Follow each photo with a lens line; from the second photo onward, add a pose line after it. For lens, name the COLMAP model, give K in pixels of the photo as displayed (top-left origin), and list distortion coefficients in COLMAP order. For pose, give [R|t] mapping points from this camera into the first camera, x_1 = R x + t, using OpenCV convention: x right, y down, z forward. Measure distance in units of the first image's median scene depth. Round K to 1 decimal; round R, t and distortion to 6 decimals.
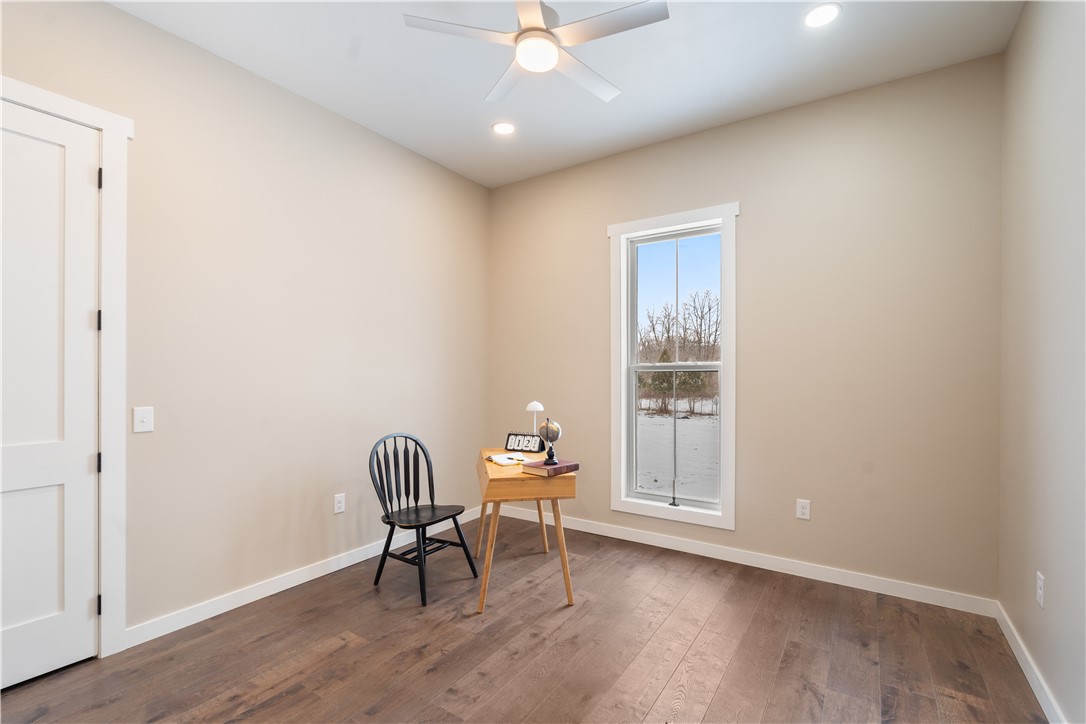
lens RADIAL K [[492.3, 0, 543.3], [0, 492.3, 368.1], [0, 0, 1]] dist [-0.001747, -0.000154]
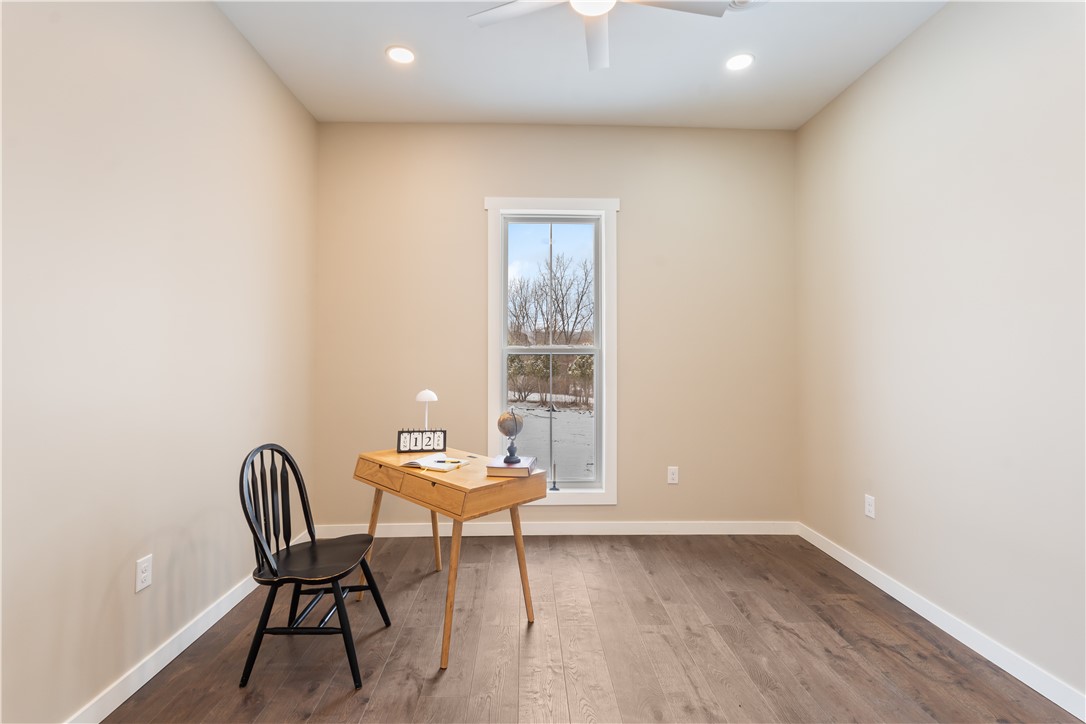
lens RADIAL K [[492.3, 0, 541.8], [0, 492.3, 337.0], [0, 0, 1]] dist [-0.001747, -0.000154]
pose [[0.812718, 0.024610, 0.582137, -0.375693], [-0.007422, 0.999464, -0.031891, 0.003623], [-0.582610, 0.021598, 0.812465, 0.225030]]
